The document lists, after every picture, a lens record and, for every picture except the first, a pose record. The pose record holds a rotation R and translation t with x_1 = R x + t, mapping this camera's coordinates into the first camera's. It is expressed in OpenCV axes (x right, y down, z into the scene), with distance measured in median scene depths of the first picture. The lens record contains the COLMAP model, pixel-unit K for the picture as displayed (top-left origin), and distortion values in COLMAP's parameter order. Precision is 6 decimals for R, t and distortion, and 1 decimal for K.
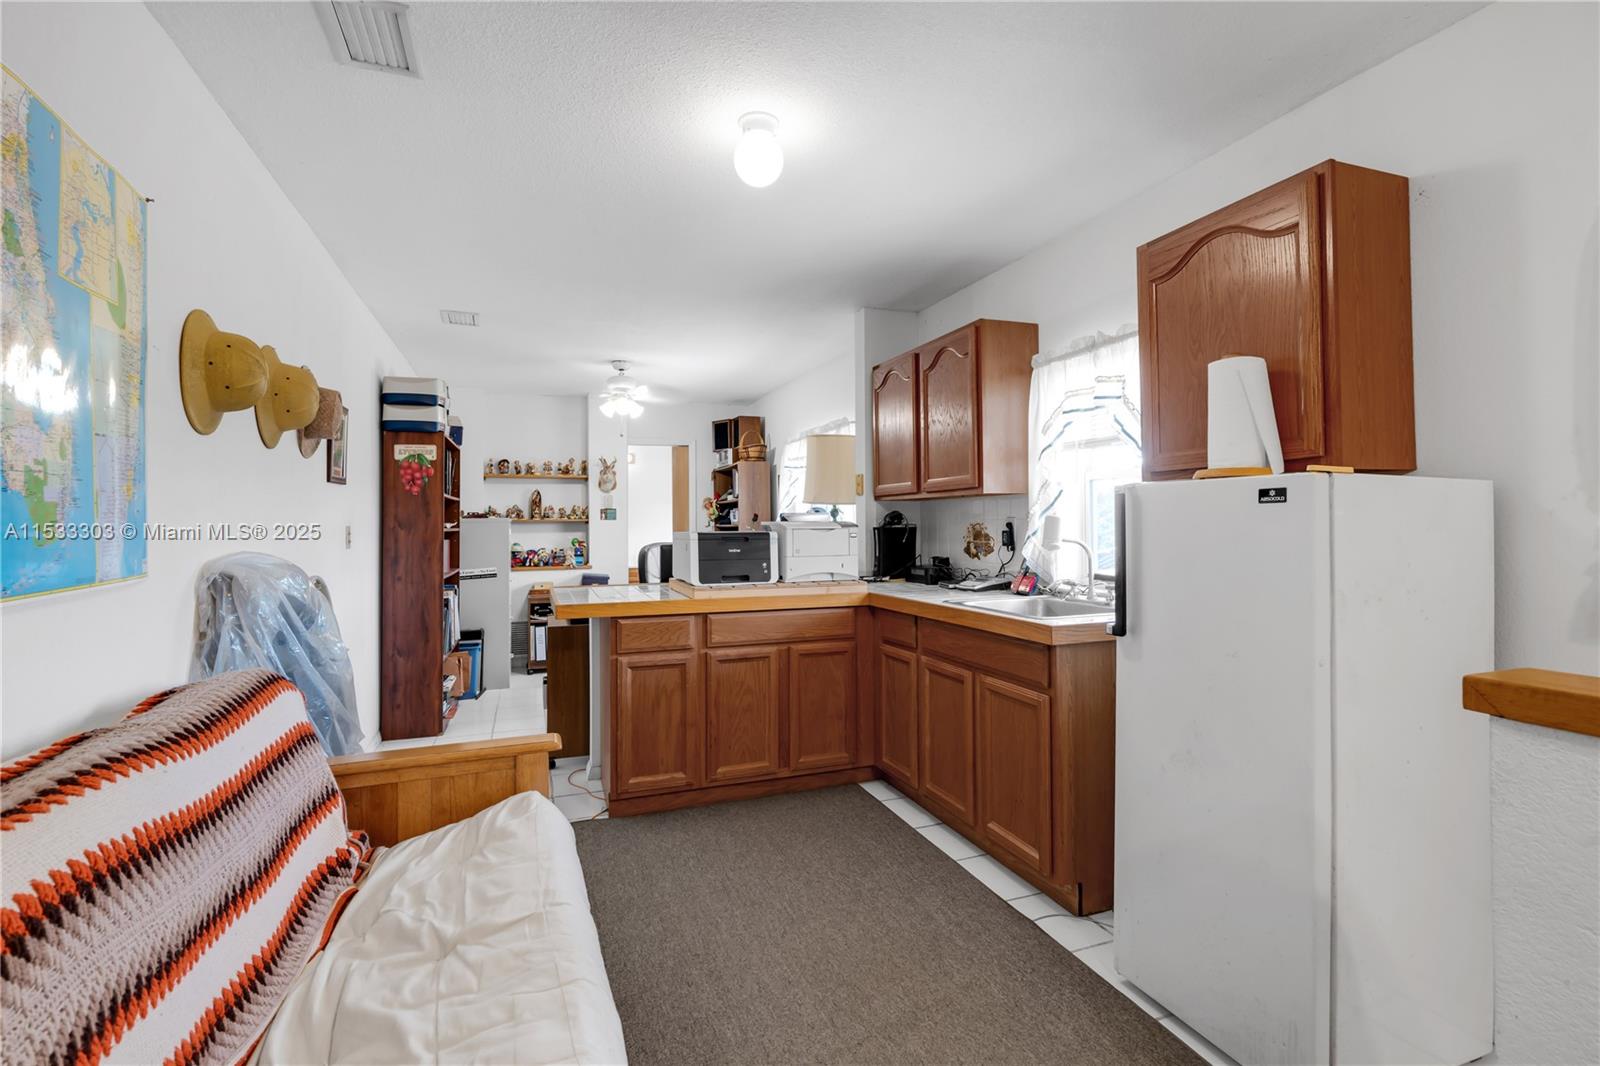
lens RADIAL K [[731.9, 0, 800.4], [0, 731.9, 522.1], [0, 0, 1]] dist [-0.001364, -0.000204]
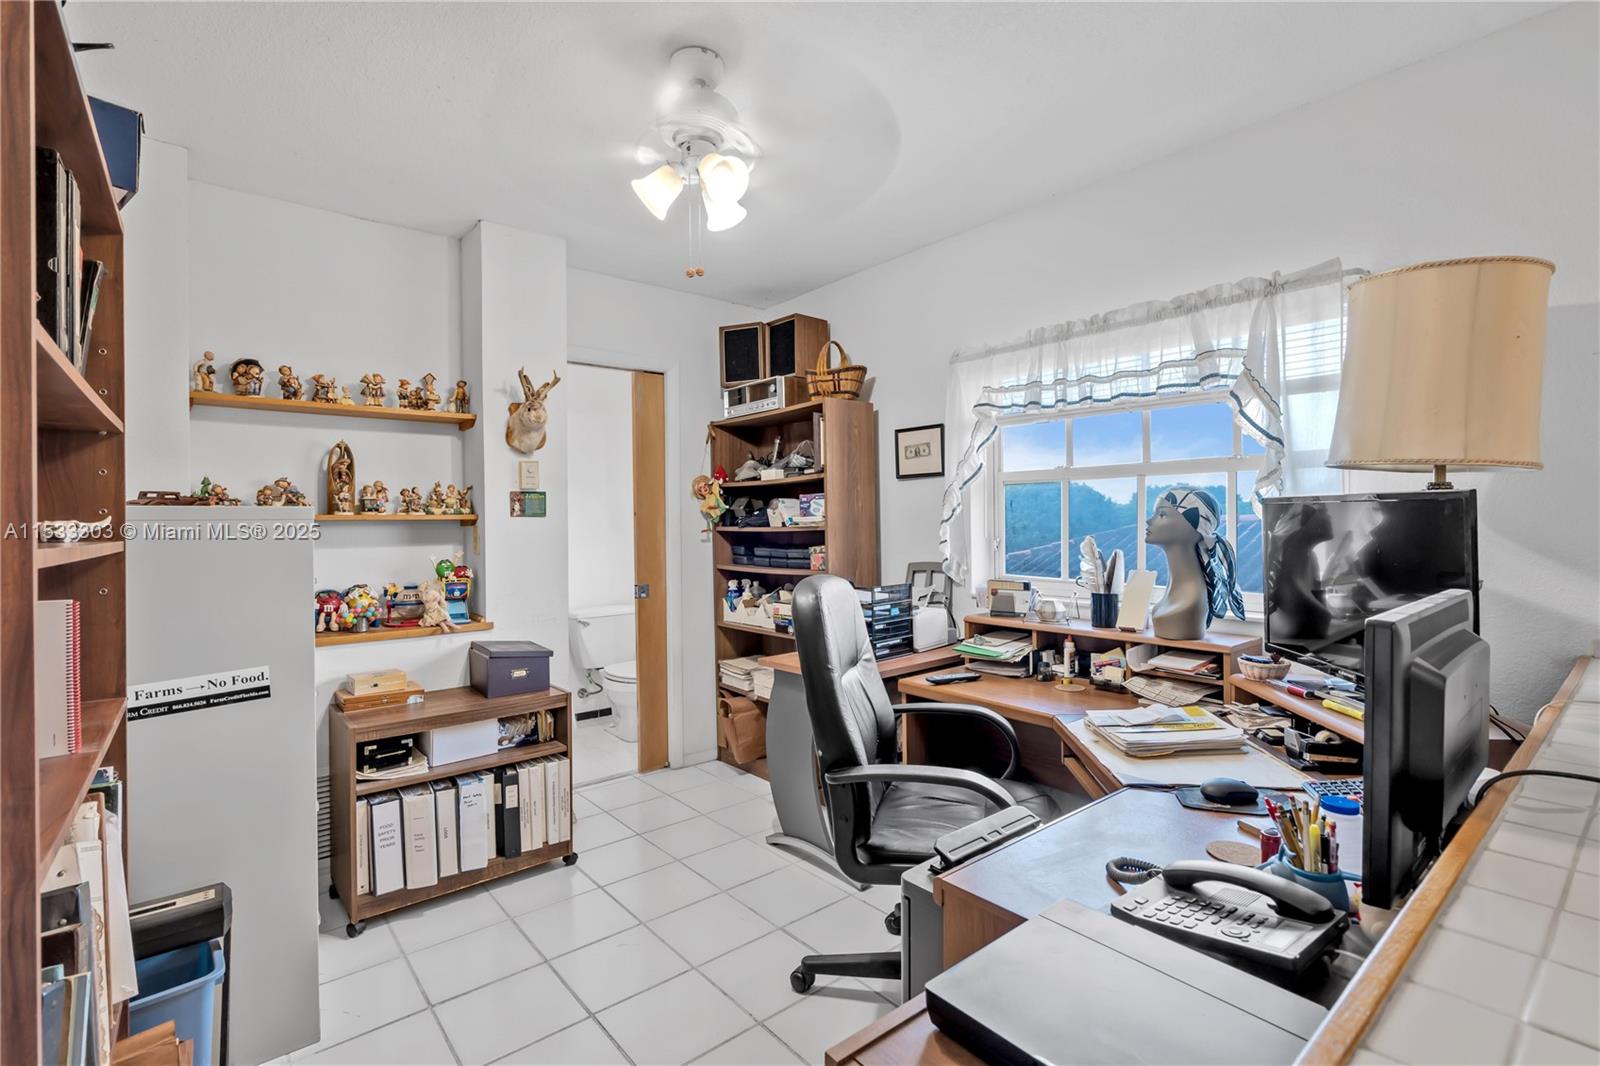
lens RADIAL K [[731.9, 0, 799.9], [0, 731.9, 538.2], [0, 0, 1]] dist [-0.001364, -0.000204]
pose [[0.943664, -0.004837, 0.330870, -0.255116], [-0.001169, 0.999838, 0.017951, 0.001875], [-0.330903, -0.017326, 0.943506, 0.530878]]
